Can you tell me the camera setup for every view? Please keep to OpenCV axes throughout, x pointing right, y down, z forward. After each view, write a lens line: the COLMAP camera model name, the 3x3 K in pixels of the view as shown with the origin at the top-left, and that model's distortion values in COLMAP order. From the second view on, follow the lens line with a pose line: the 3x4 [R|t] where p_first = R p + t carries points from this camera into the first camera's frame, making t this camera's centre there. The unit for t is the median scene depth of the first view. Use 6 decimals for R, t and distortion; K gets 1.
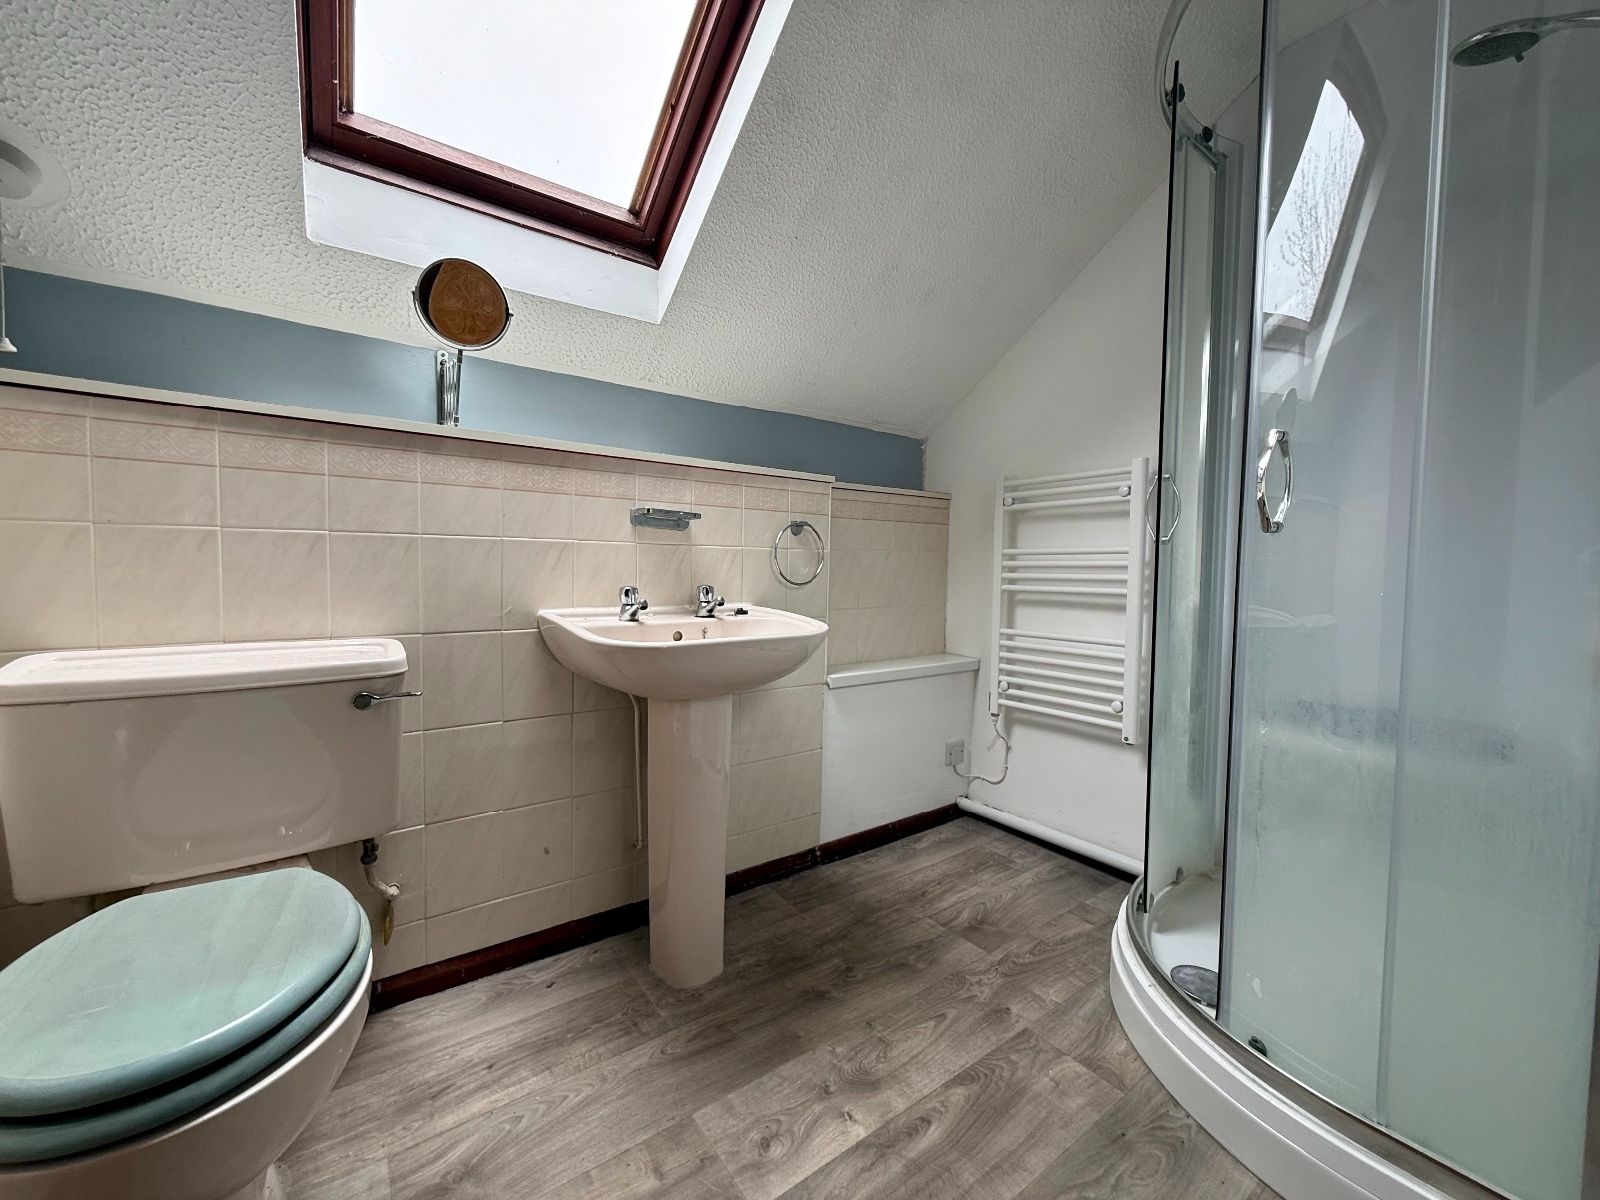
lens RADIAL K [[637.3, 0, 799.7], [0, 637.3, 598.4], [0, 0, 1]] dist [-0.003011, -0.000002]
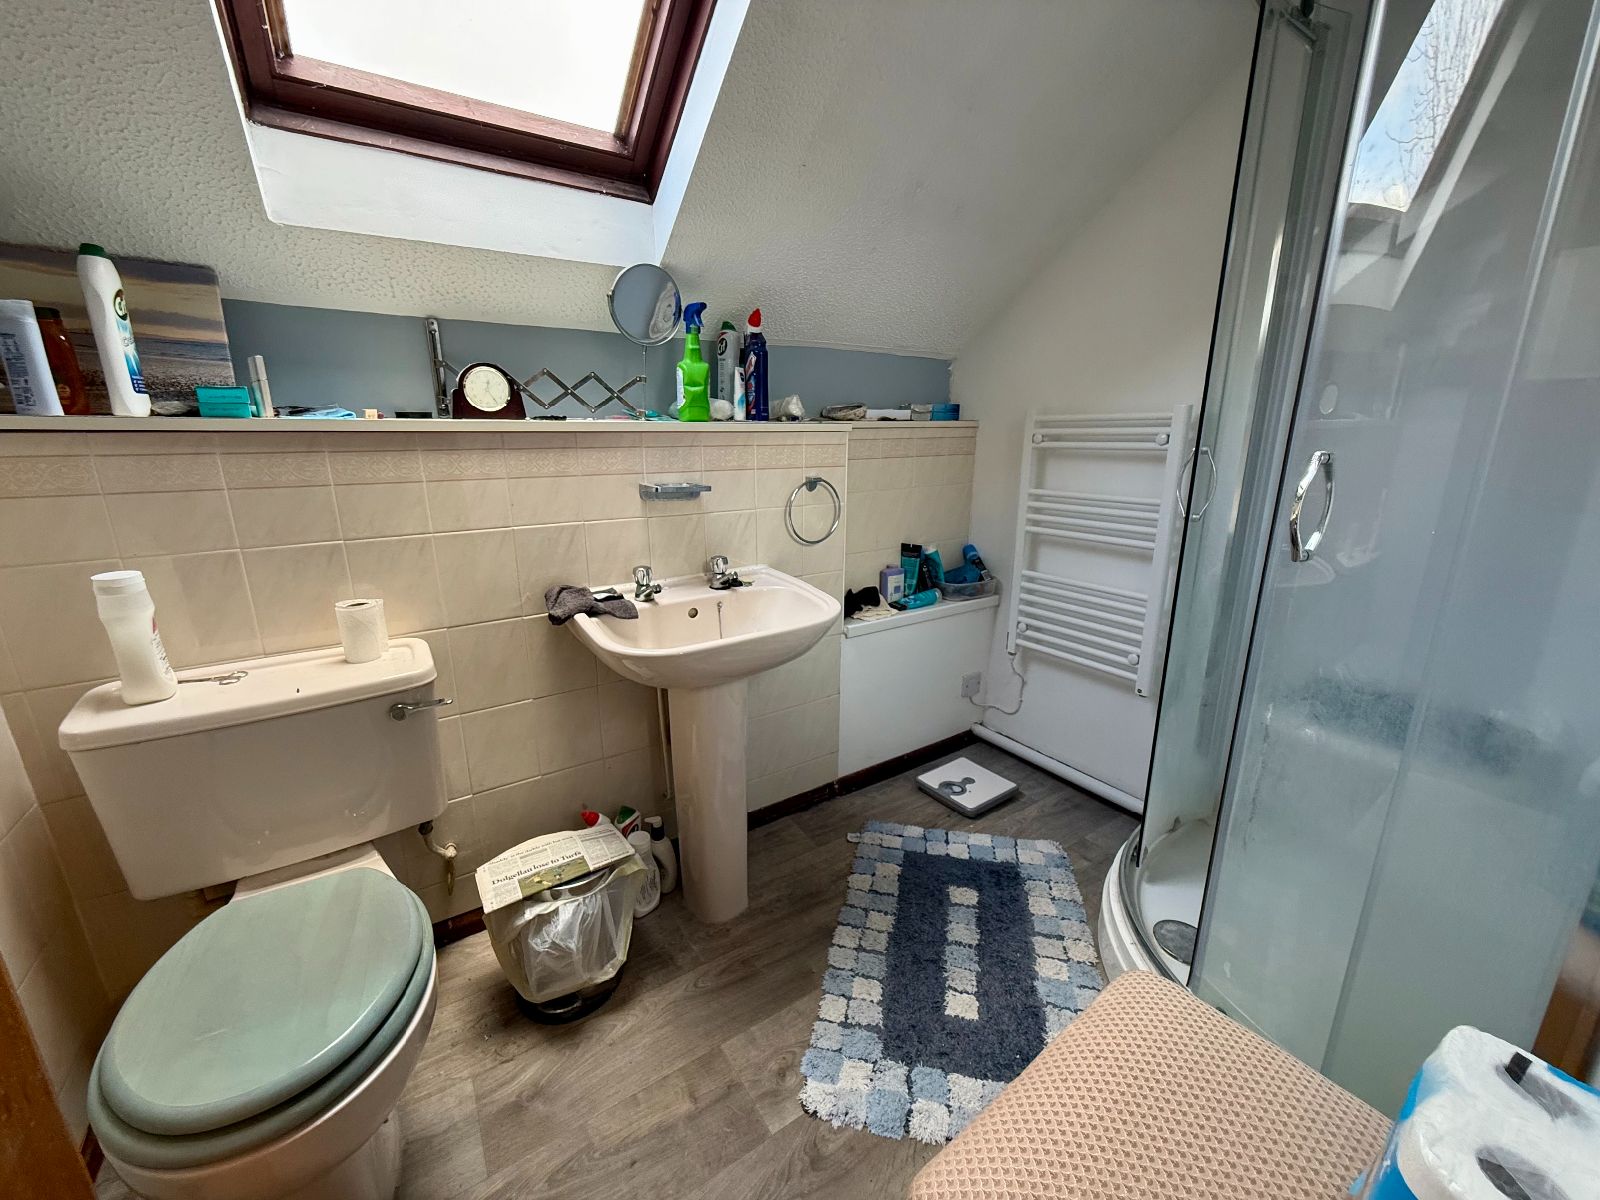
lens RADIAL K [[638.1, 0, 800.0], [0, 638.1, 600.0], [0, 0, 1]] dist [-0.002155, -0.000272]
pose [[0.998828, -0.006089, -0.048012, 0.026905], [0.015882, 0.978353, 0.206335, -0.161186], [0.045716, -0.206855, 0.977303, 0.016123]]
